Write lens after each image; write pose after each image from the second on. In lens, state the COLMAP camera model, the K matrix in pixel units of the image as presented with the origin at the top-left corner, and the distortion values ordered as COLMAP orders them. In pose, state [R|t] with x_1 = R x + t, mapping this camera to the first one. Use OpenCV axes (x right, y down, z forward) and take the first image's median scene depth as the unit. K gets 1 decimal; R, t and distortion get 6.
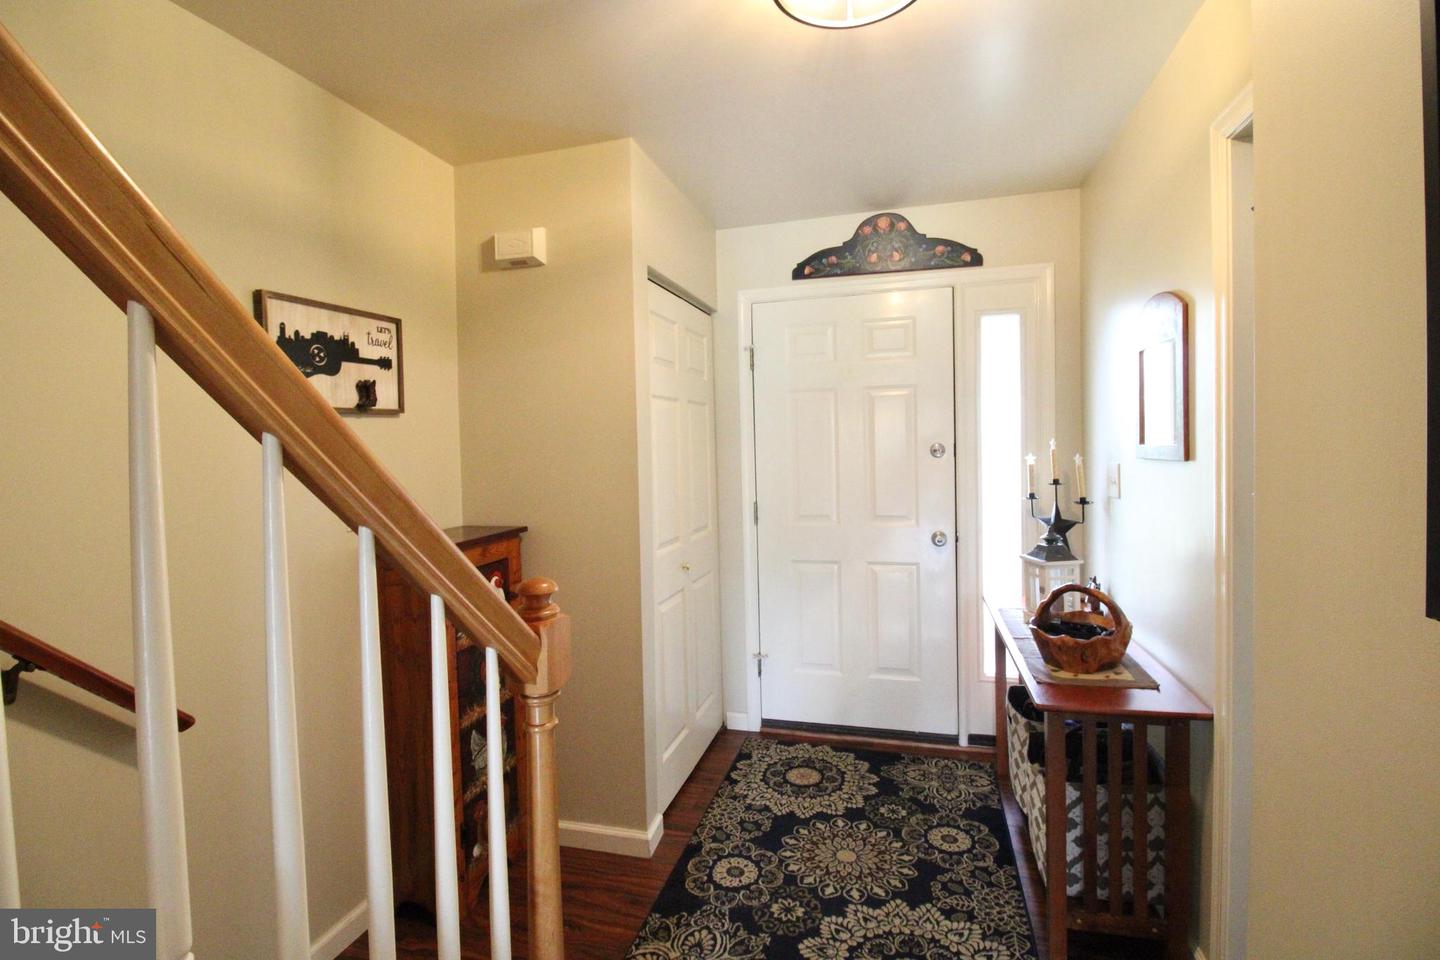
lens RADIAL K [[676.0, 0, 724.1], [0, 676.0, 473.4], [0, 0, 1]] dist [-0.003502, -0.001821]
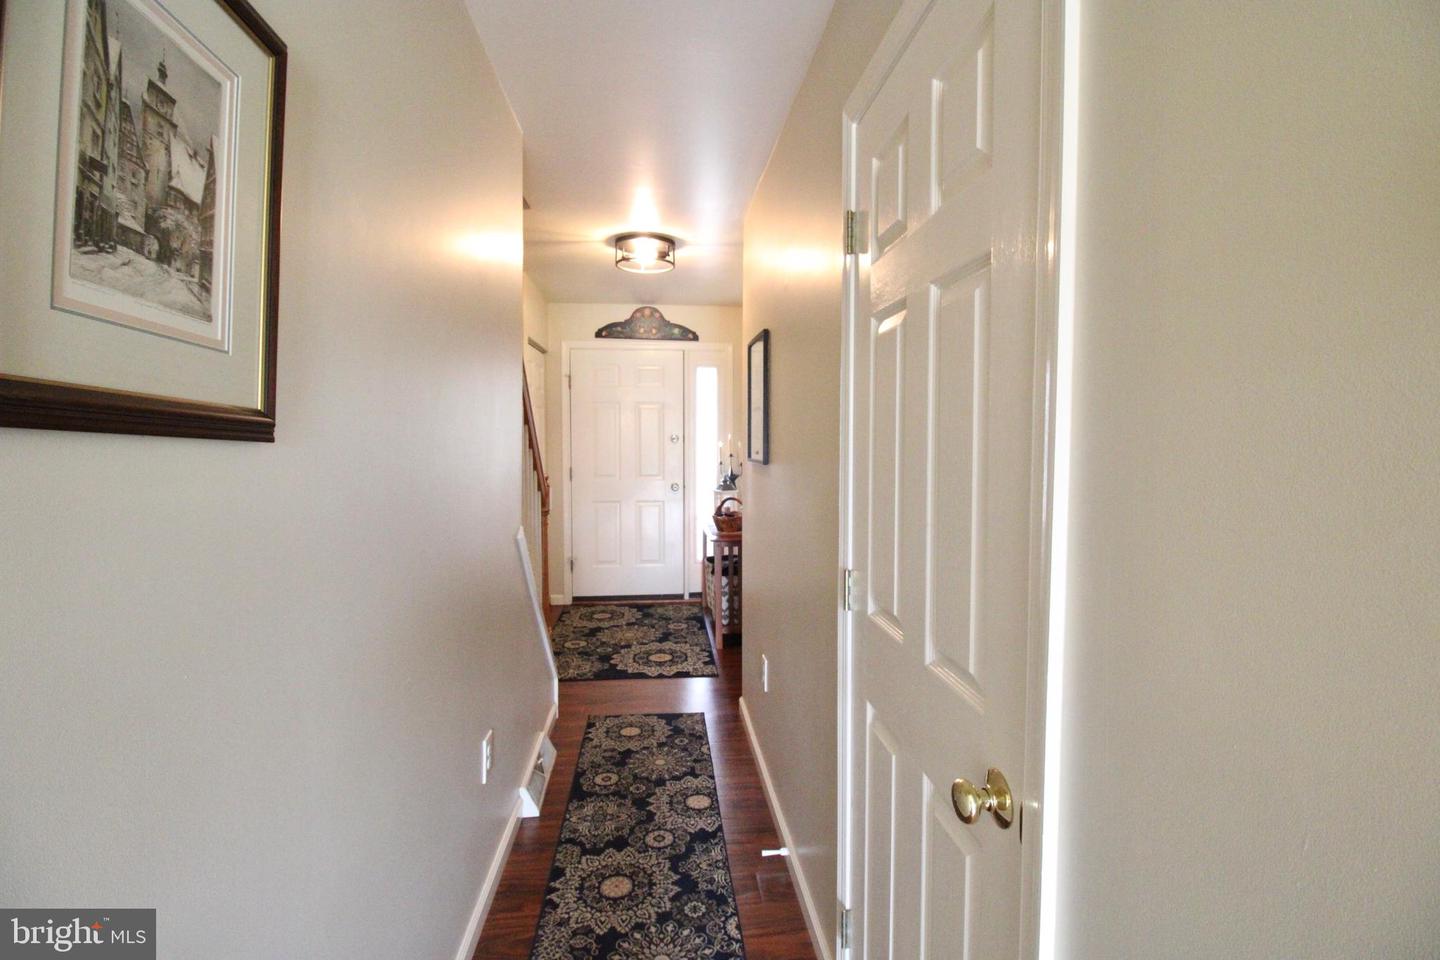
lens RADIAL K [[676.0, 0, 717.3], [0, 676.0, 465.6], [0, 0, 1]] dist [-0.003502, -0.001821]
pose [[0.934262, 0.011351, 0.356406, -0.234583], [-0.010454, 0.999935, -0.004441, 0.047290], [-0.356433, 0.000423, 0.934321, -0.775472]]
